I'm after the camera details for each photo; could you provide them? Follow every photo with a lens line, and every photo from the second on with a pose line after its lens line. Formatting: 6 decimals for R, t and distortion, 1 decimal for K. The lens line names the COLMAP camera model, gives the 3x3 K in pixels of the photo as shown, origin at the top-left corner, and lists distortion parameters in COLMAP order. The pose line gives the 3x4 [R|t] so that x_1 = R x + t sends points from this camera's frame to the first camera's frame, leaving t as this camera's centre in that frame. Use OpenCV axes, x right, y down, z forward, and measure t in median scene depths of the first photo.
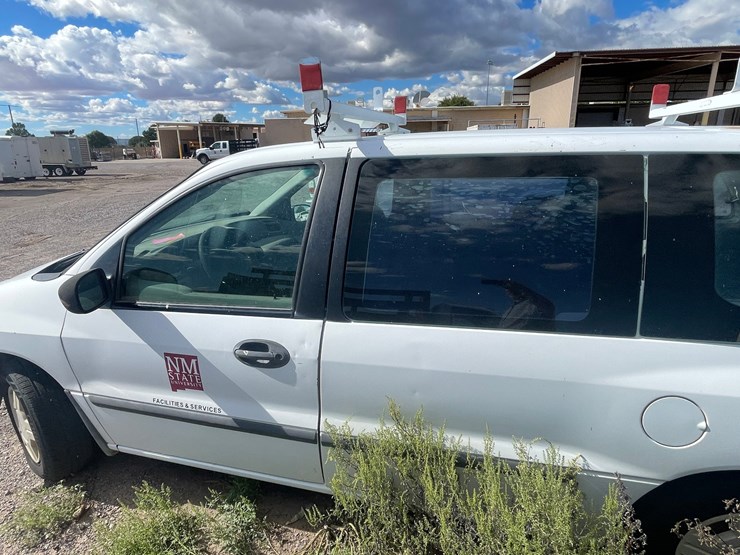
lens RADIAL K [[434.1, 0, 371.5], [0, 434.1, 274.8], [0, 0, 1]] dist [0.001300, -0.001178]
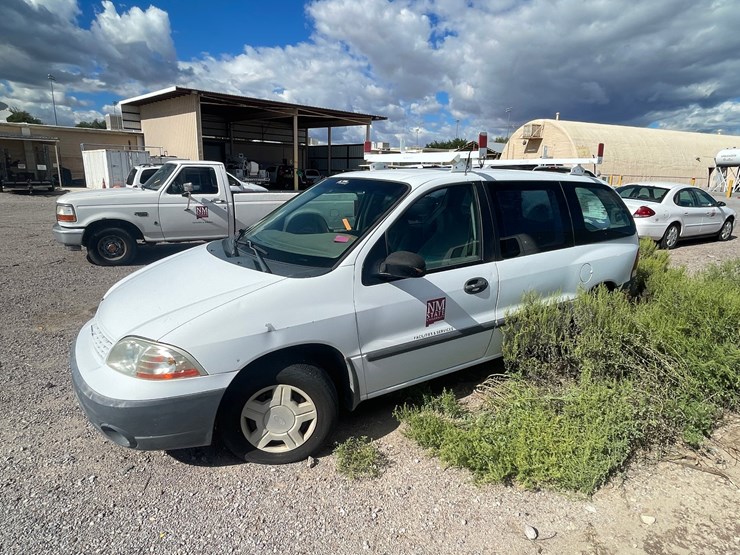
lens RADIAL K [[427.7, 0, 362.6], [0, 427.7, 277.5], [0, 0, 1]] dist [0.002770, -0.000296]
pose [[0.667452, -0.147233, 0.729953, -1.612199], [0.184848, 0.982336, 0.029118, 0.006481], [-0.721346, 0.115495, 0.682877, 0.091589]]
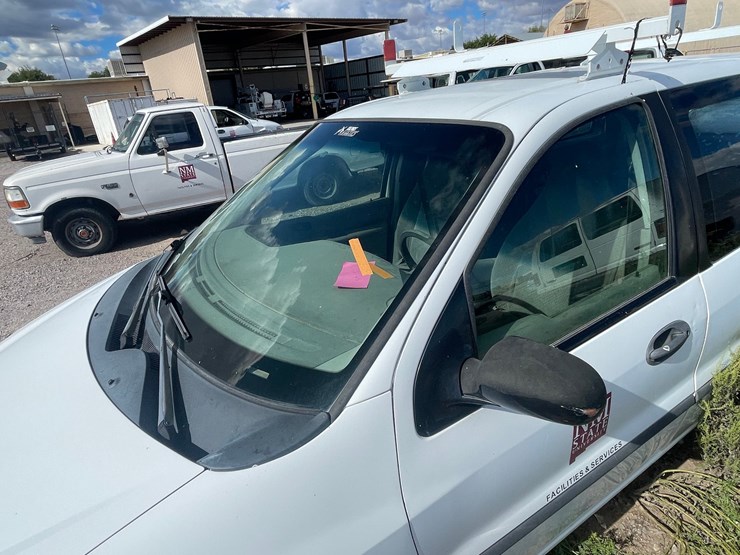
lens RADIAL K [[430.7, 0, 369.8], [0, 430.7, 274.0], [0, 0, 1]] dist [-0.001559, 0.000526]
pose [[0.691044, -0.333225, 0.641420, -0.950678], [0.294226, 0.940228, 0.171470, -0.205798], [-0.660220, 0.070229, 0.747782, 0.647044]]
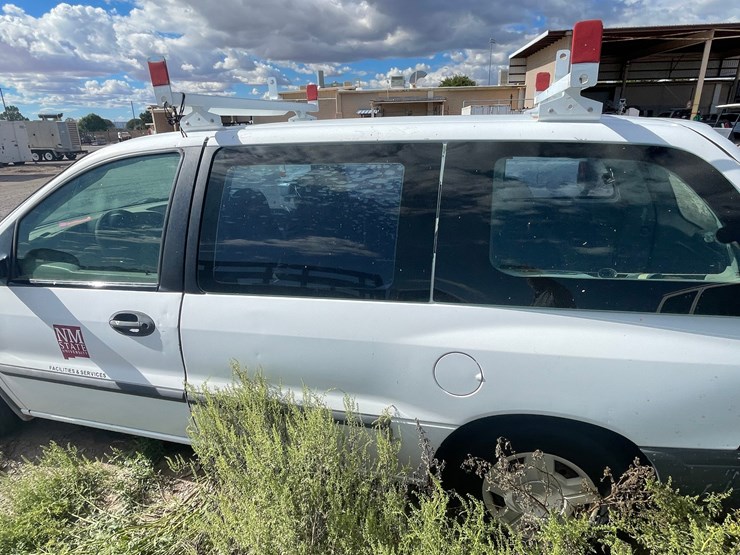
lens RADIAL K [[432.9, 0, 378.8], [0, 432.9, 274.7], [0, 0, 1]] dist [0.001246, -0.000593]
pose [[0.999897, -0.010322, 0.009952, 0.317939], [0.009922, 0.999174, 0.039413, 0.015553], [-0.010350, -0.039310, 0.999173, -0.101173]]
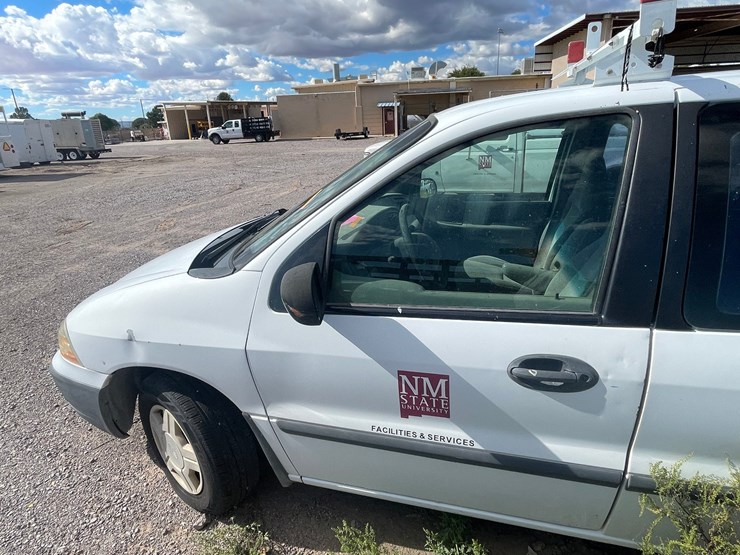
lens RADIAL K [[436.2, 0, 376.7], [0, 436.2, 278.0], [0, 0, 1]] dist [-0.000145, 0.000173]
pose [[0.999695, -0.020826, -0.013241, -0.461772], [0.021523, 0.998262, 0.054866, -0.025004], [0.012075, -0.055135, 0.998406, 0.218384]]
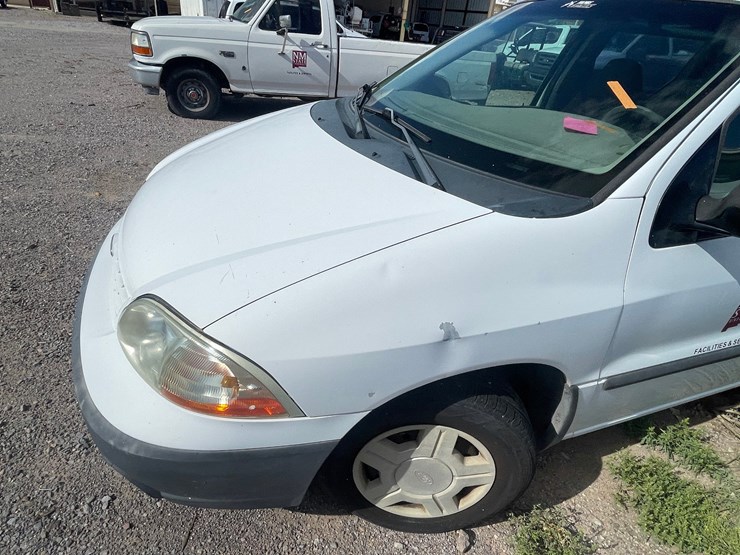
lens RADIAL K [[430.7, 0, 369.8], [0, 430.7, 274.0], [0, 0, 1]] dist [-0.001559, 0.000526]
pose [[0.802660, -0.216755, 0.555657, -1.296012], [0.066684, 0.958399, 0.277534, -0.082656], [-0.592698, -0.185712, 0.783722, 0.745748]]
